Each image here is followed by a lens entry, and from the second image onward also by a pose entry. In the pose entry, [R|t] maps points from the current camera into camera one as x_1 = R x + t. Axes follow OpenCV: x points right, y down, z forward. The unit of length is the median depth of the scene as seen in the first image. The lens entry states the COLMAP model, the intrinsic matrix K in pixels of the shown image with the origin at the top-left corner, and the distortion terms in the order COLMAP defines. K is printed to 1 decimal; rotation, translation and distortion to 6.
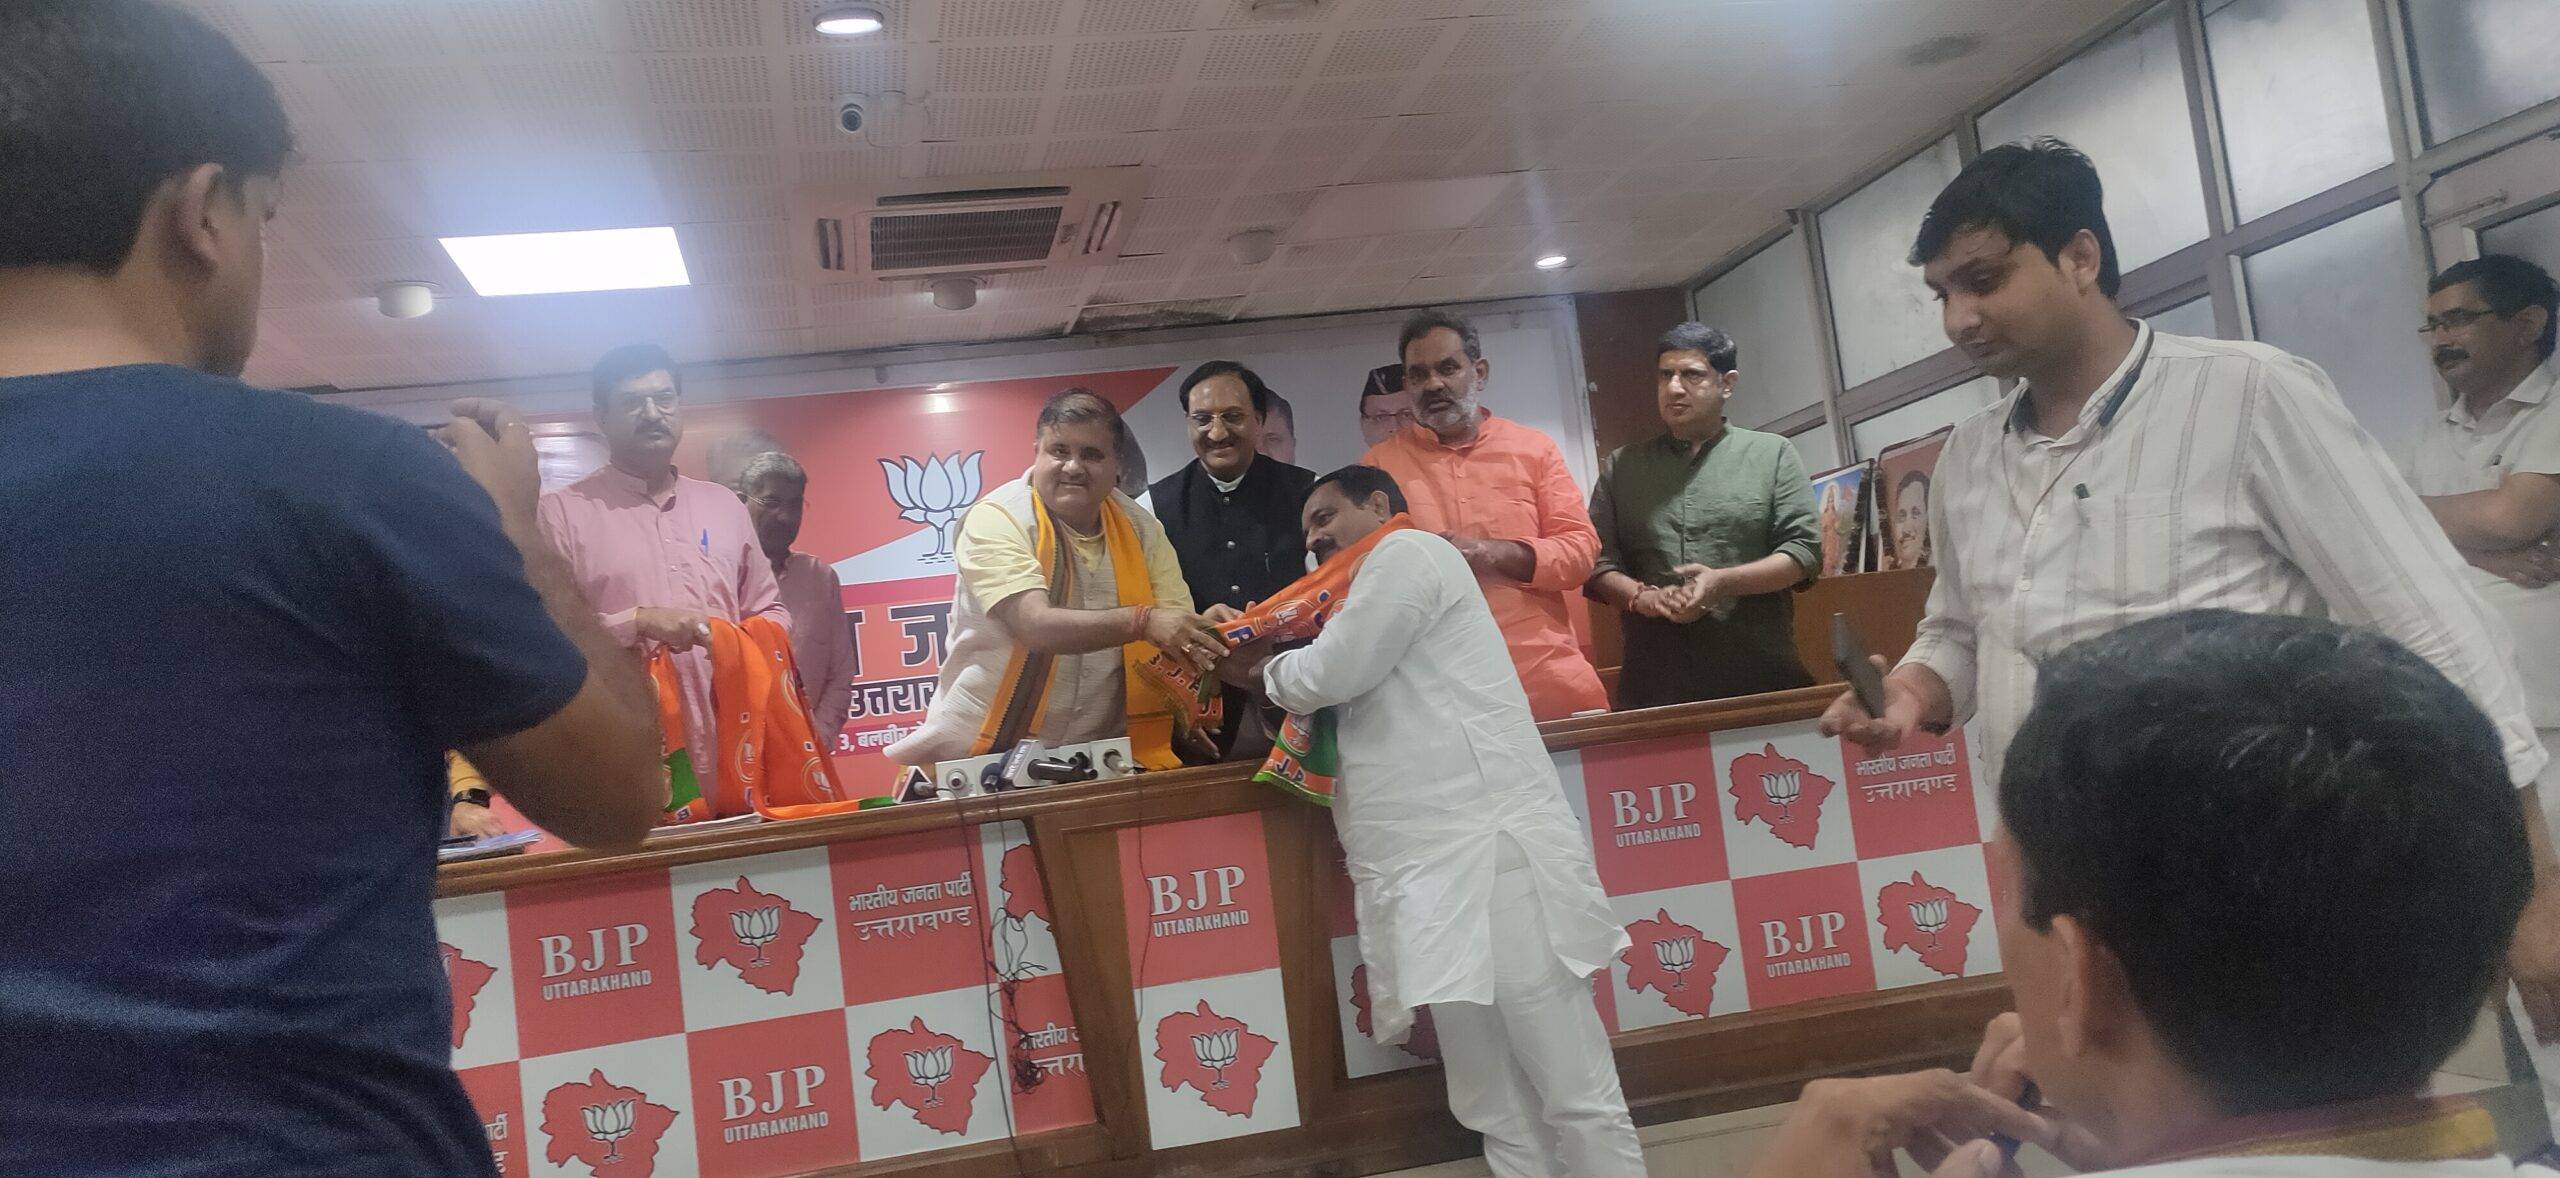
lens RADIAL K [[1674.9, 0, 1279.3], [0, 1674.9, 582.3], [0, 0, 1]] dist [0.001600, 0.000002]
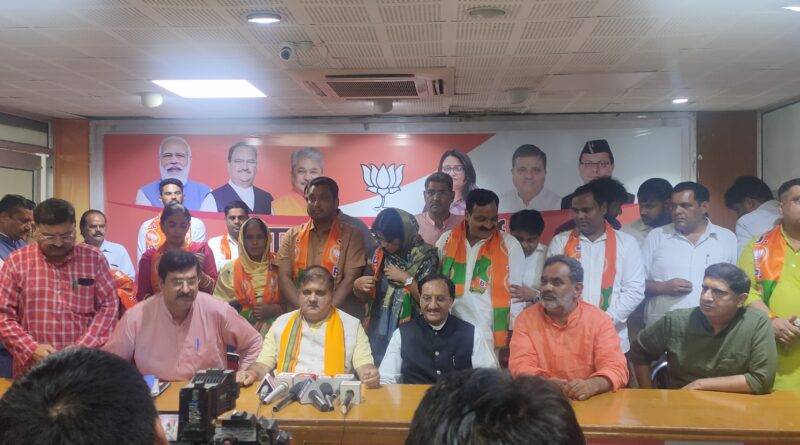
lens RADIAL K [[669.4, 0, 400.6], [0, 669.4, 223.0], [0, 0, 1]] dist [0.002869, 0.002826]
pose [[0.957948, 0.120709, -0.260318, 0.065185], [-0.099424, 0.990644, 0.093487, -0.084790], [0.269167, -0.063674, 0.960986, 0.119030]]
